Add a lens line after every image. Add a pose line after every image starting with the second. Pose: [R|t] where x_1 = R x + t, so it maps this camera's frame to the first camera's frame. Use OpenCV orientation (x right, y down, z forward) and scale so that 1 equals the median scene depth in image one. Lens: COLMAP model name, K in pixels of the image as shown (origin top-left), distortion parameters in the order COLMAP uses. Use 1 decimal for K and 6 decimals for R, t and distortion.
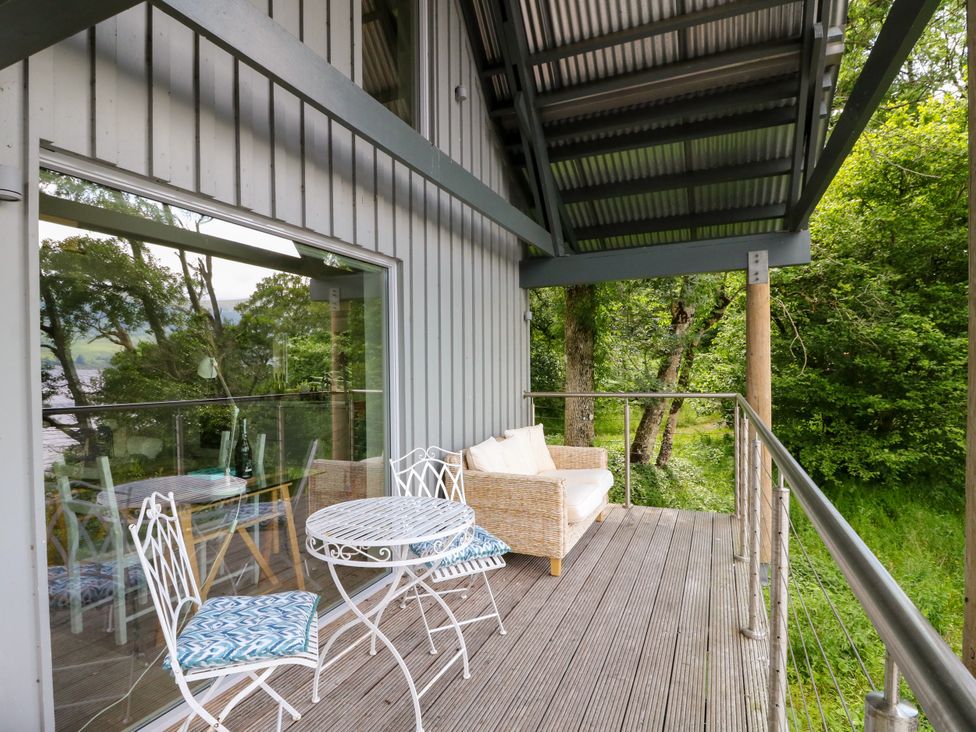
lens RADIAL K [[537.1, 0, 480.0], [0, 537.1, 376.5], [0, 0, 1]] dist [0.002997, -0.019199]
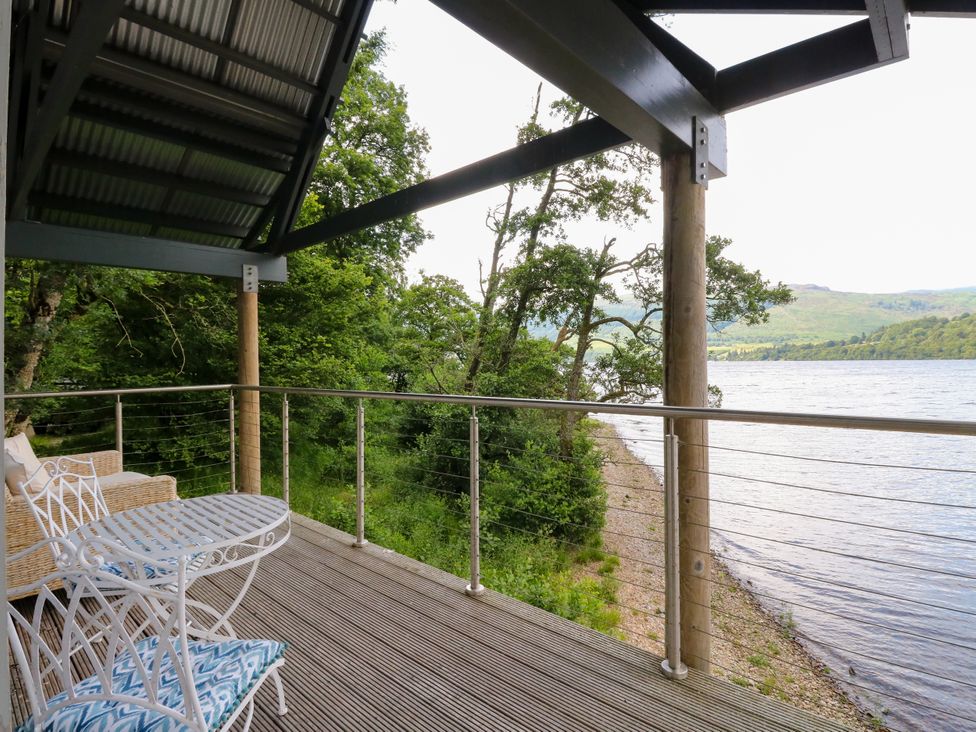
lens RADIAL K [[505.5, 0, 493.8], [0, 505.5, 362.4], [0, 0, 1]] dist [0.002755, -0.016067]
pose [[0.308432, 0.007271, 0.951219, -0.403093], [0.025121, 0.999560, -0.015786, 0.015863], [-0.950915, 0.028764, 0.308114, 0.142578]]
